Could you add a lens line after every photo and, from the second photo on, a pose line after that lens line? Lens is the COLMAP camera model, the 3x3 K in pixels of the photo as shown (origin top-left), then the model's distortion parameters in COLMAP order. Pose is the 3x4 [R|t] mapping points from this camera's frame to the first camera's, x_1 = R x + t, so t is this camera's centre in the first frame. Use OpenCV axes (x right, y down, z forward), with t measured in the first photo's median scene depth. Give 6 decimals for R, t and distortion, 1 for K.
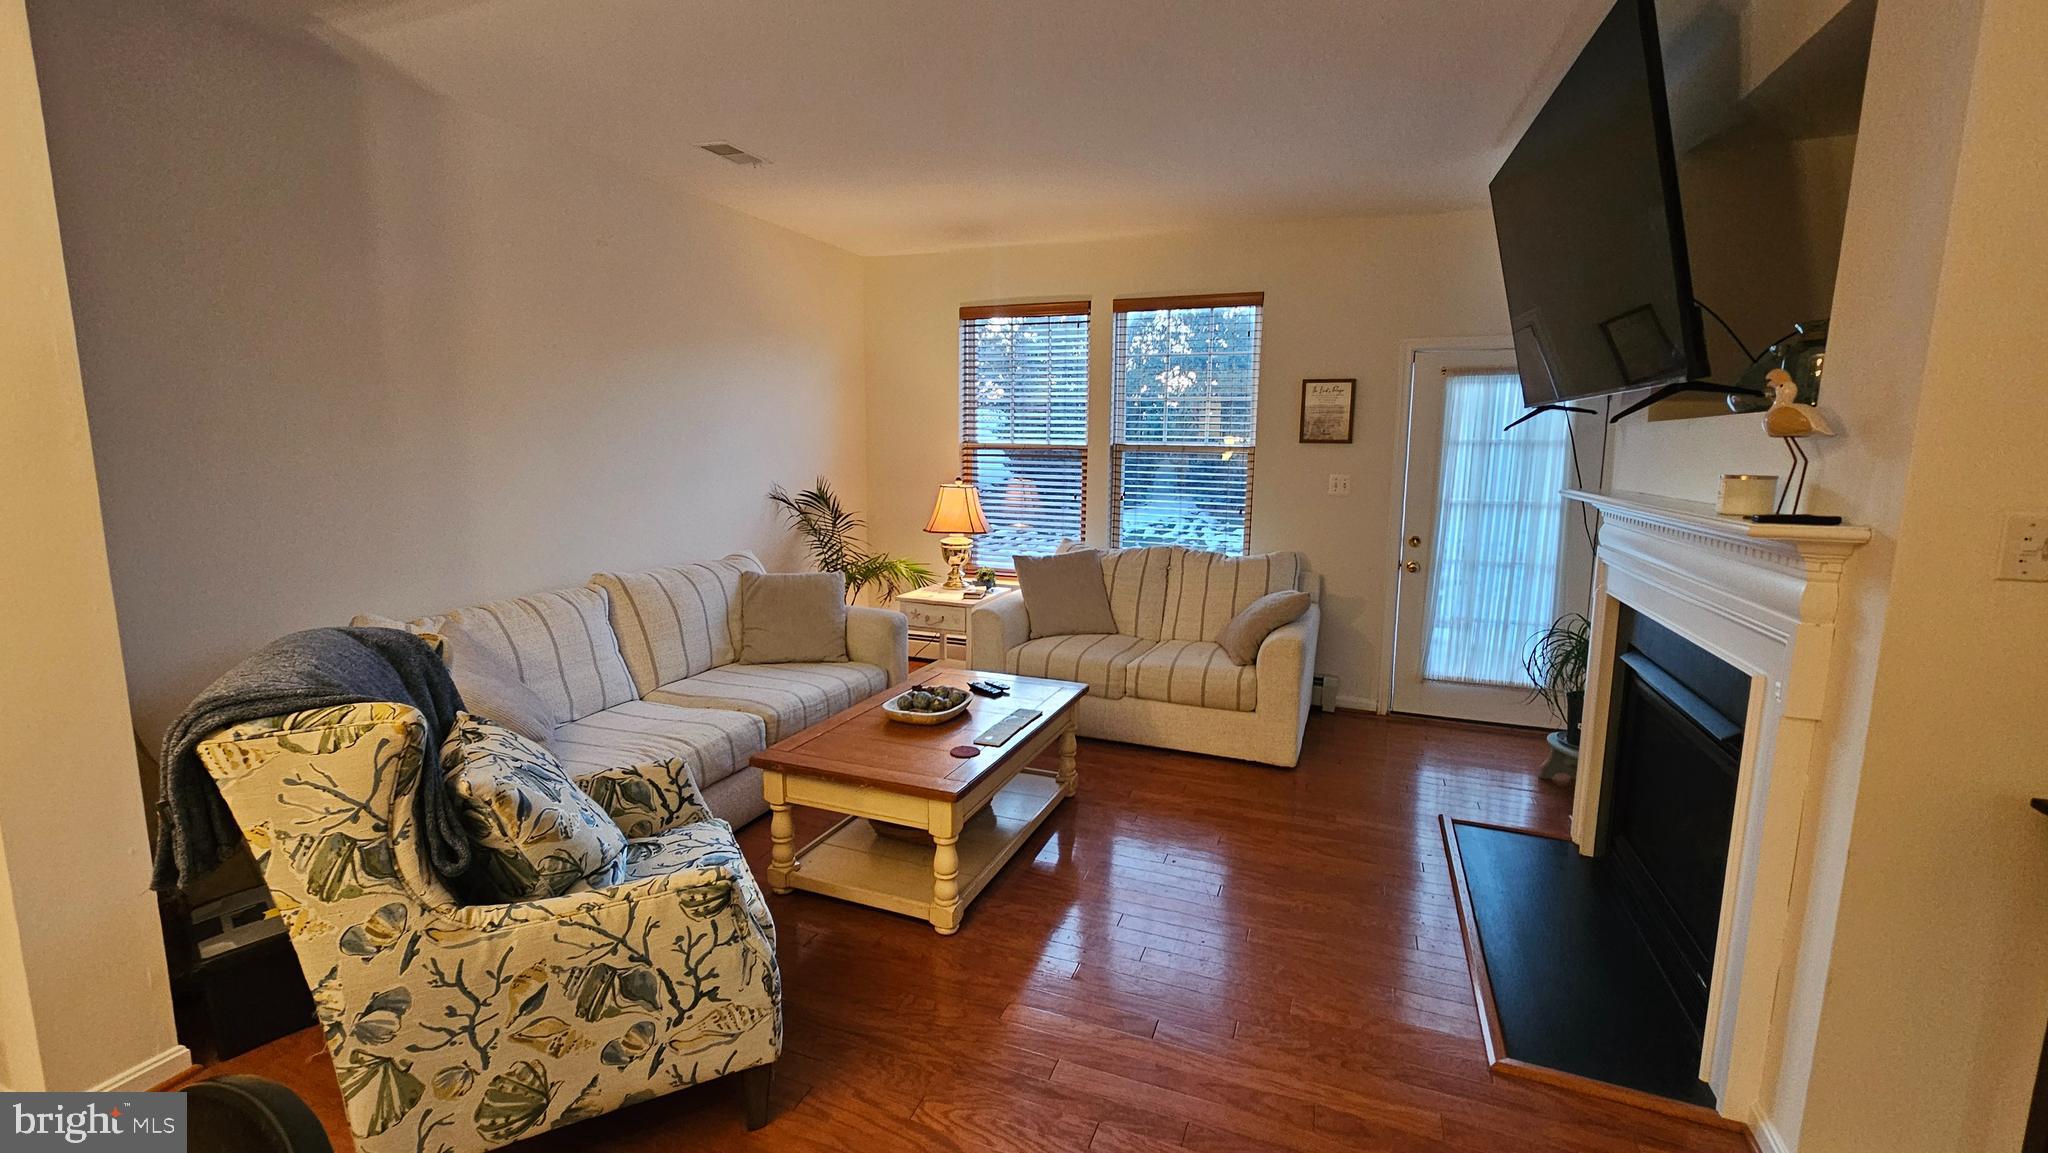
lens RADIAL K [[837.8, 0, 1031.8], [0, 837.8, 567.9], [0, 0, 1]] dist [0.001695, 0.000302]
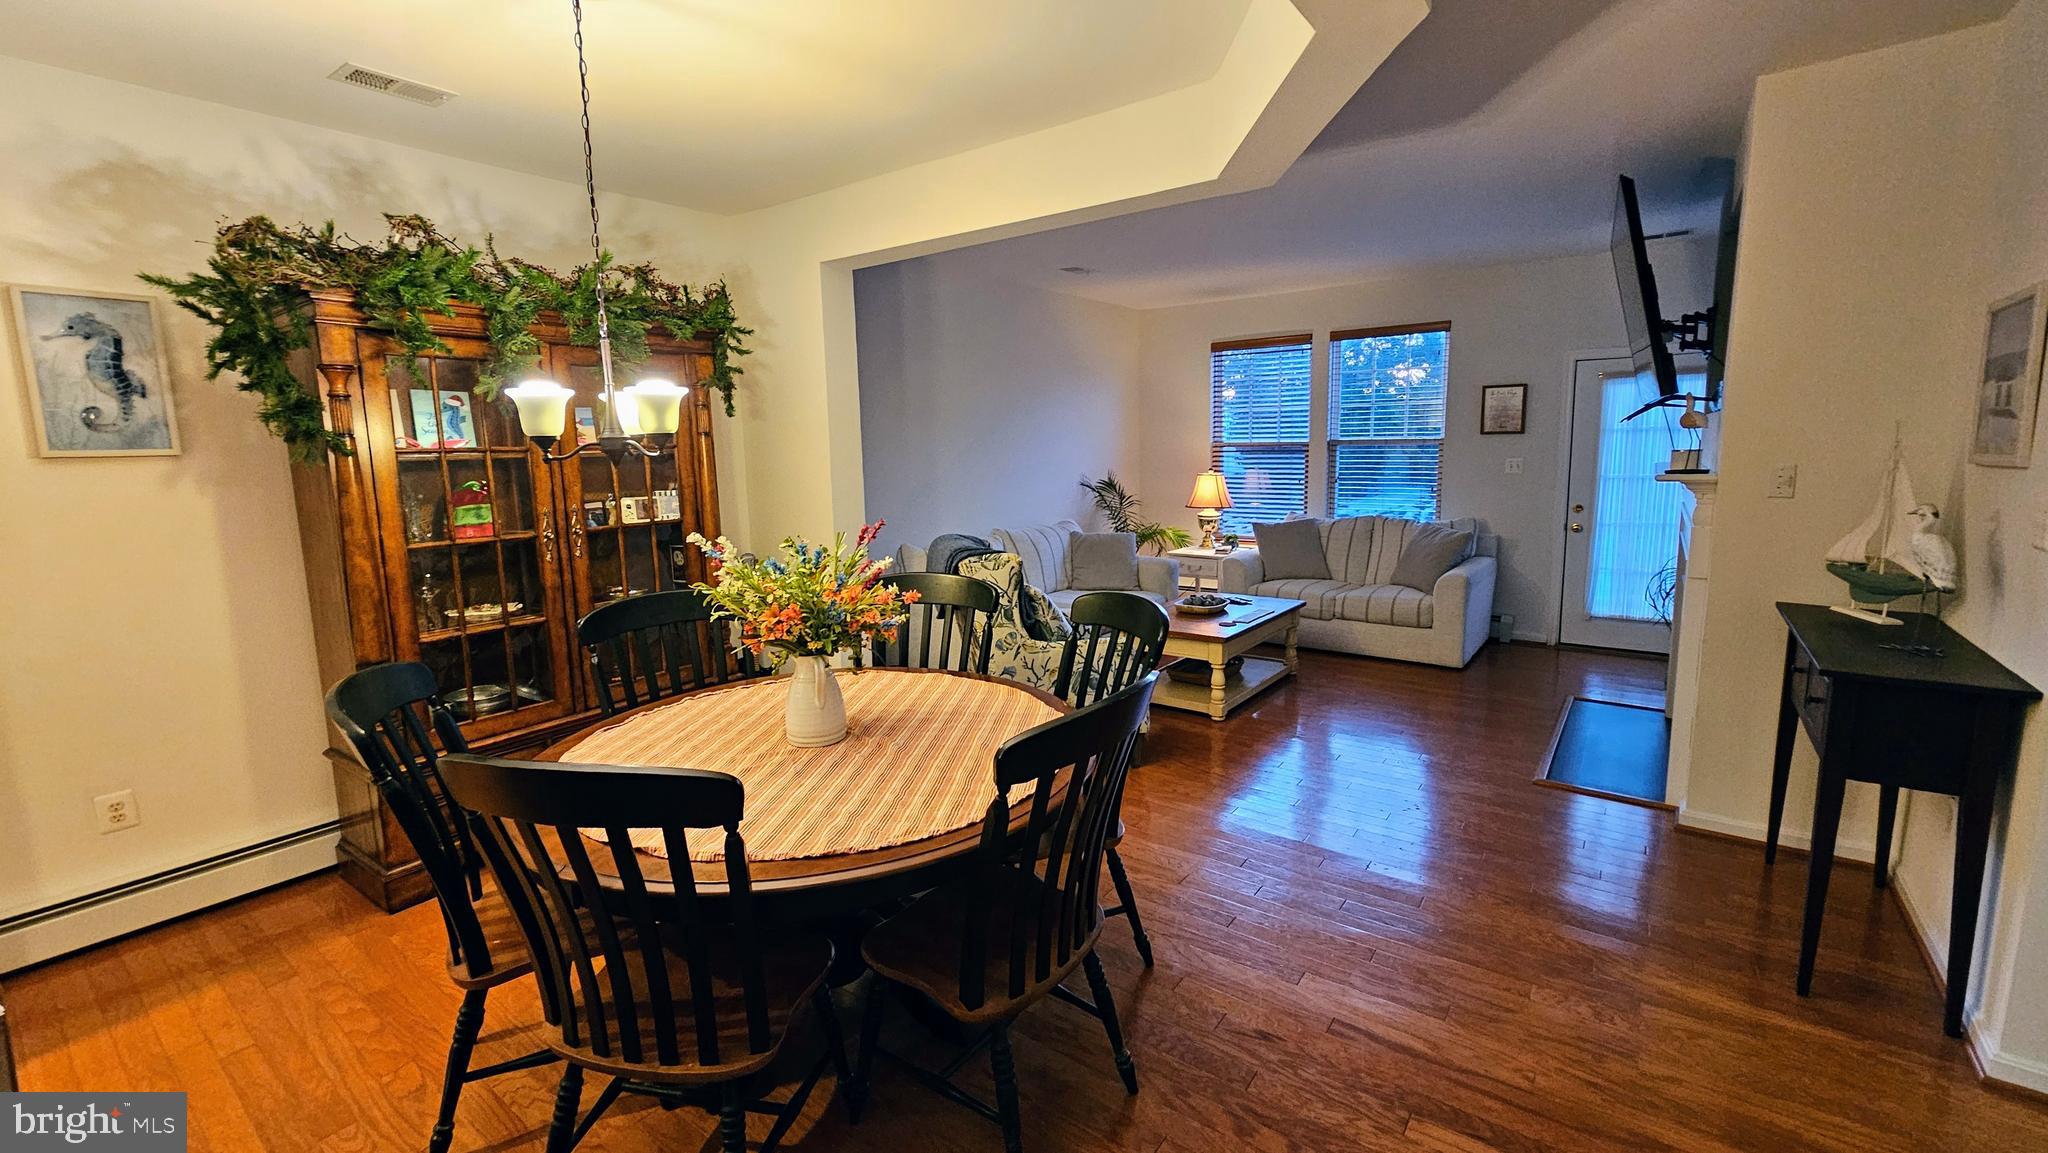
lens RADIAL K [[837.8, 0, 1023.5], [0, 837.8, 564.0], [0, 0, 1]] dist [0.001695, 0.000302]
pose [[0.962808, 0.006417, -0.270112, -0.011793], [-0.007313, 0.999971, -0.002312, 0.062564], [0.270089, 0.004201, 0.962826, -0.462874]]
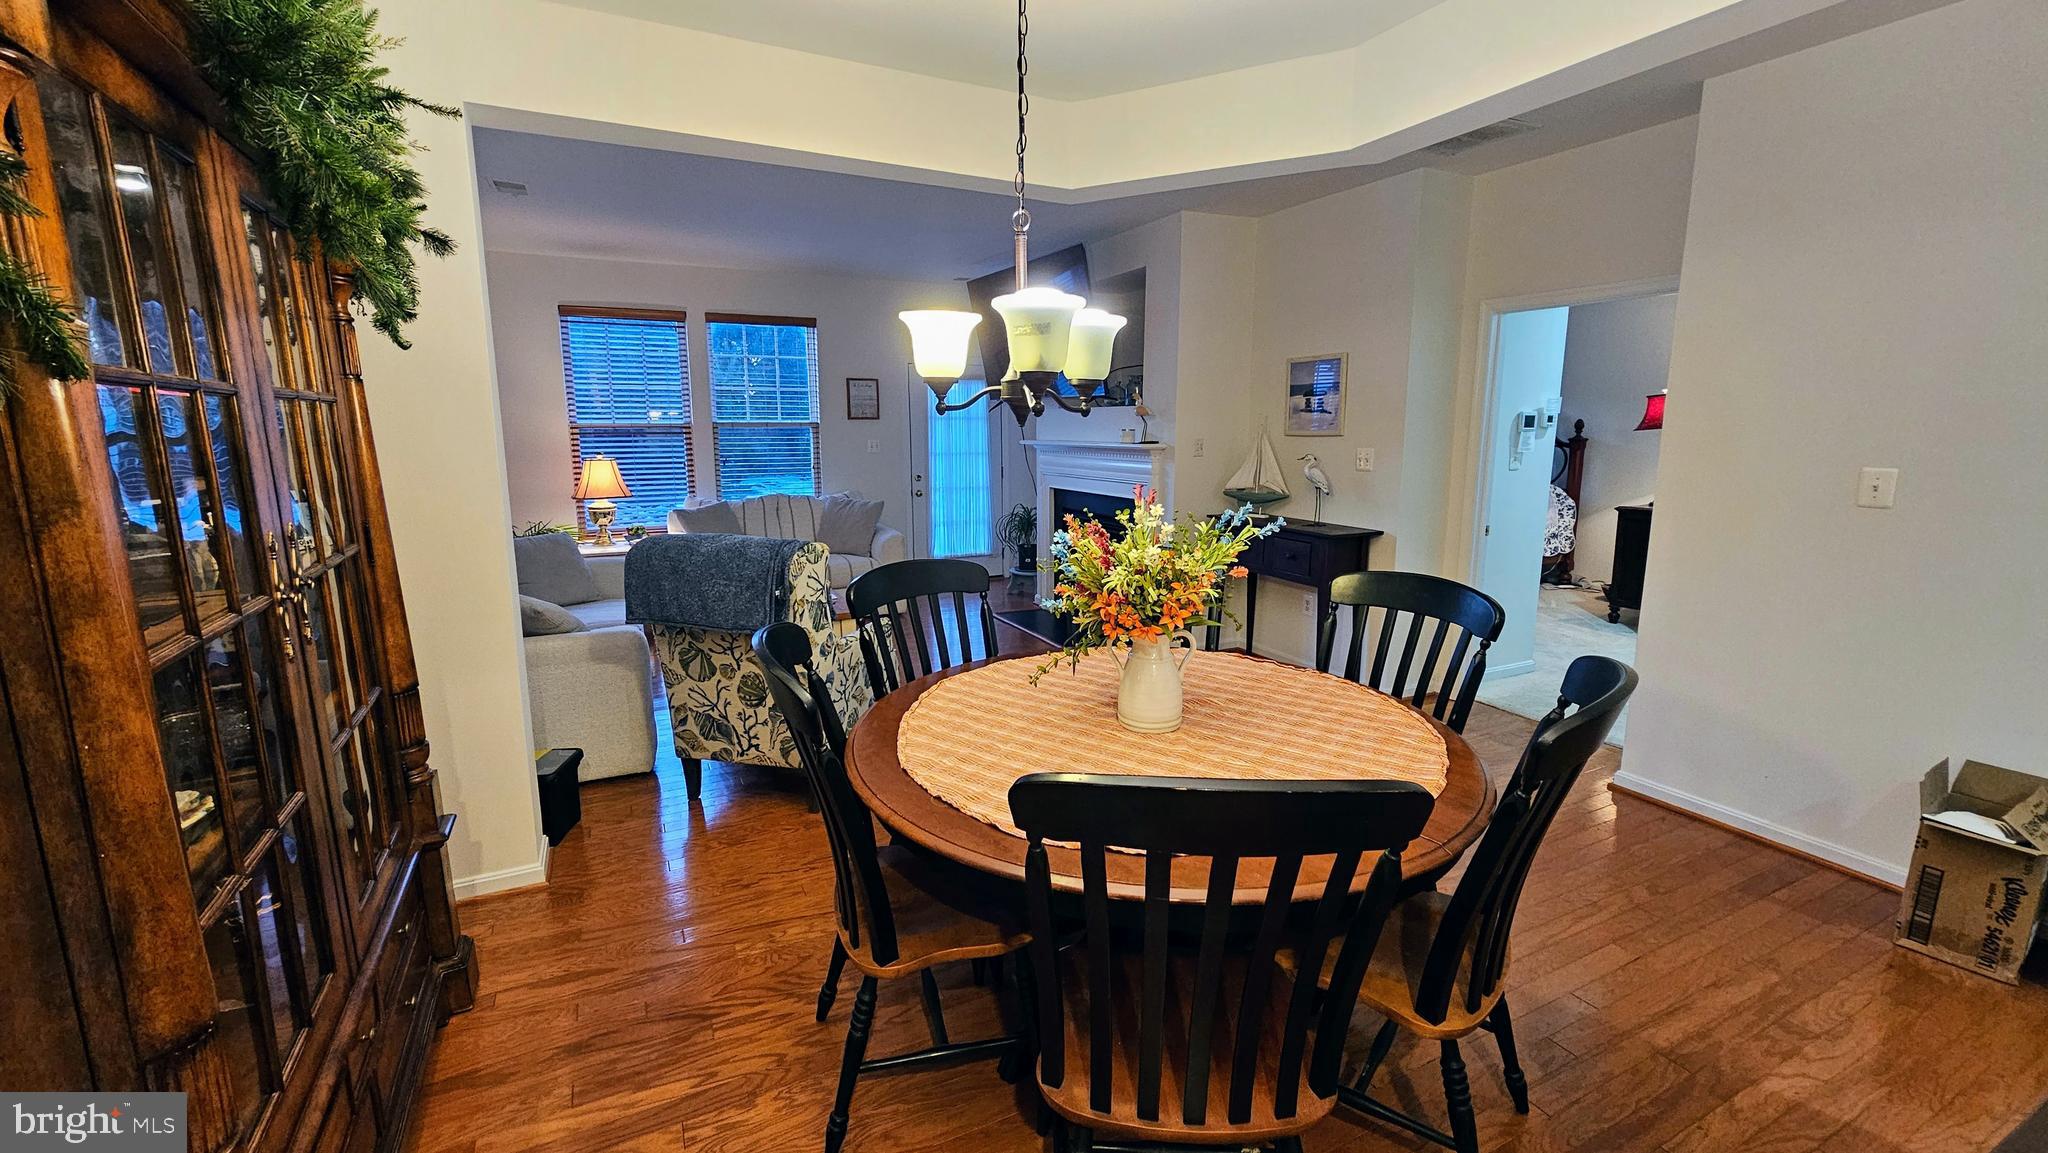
lens RADIAL K [[837.8, 0, 1020.7], [0, 837.8, 567.0], [0, 0, 1]] dist [0.001695, 0.000302]
pose [[0.679980, -0.137887, 0.720149, -0.628029], [0.118702, 0.989904, 0.077456, 0.037310], [-0.723559, 0.032815, 0.689482, -0.286752]]
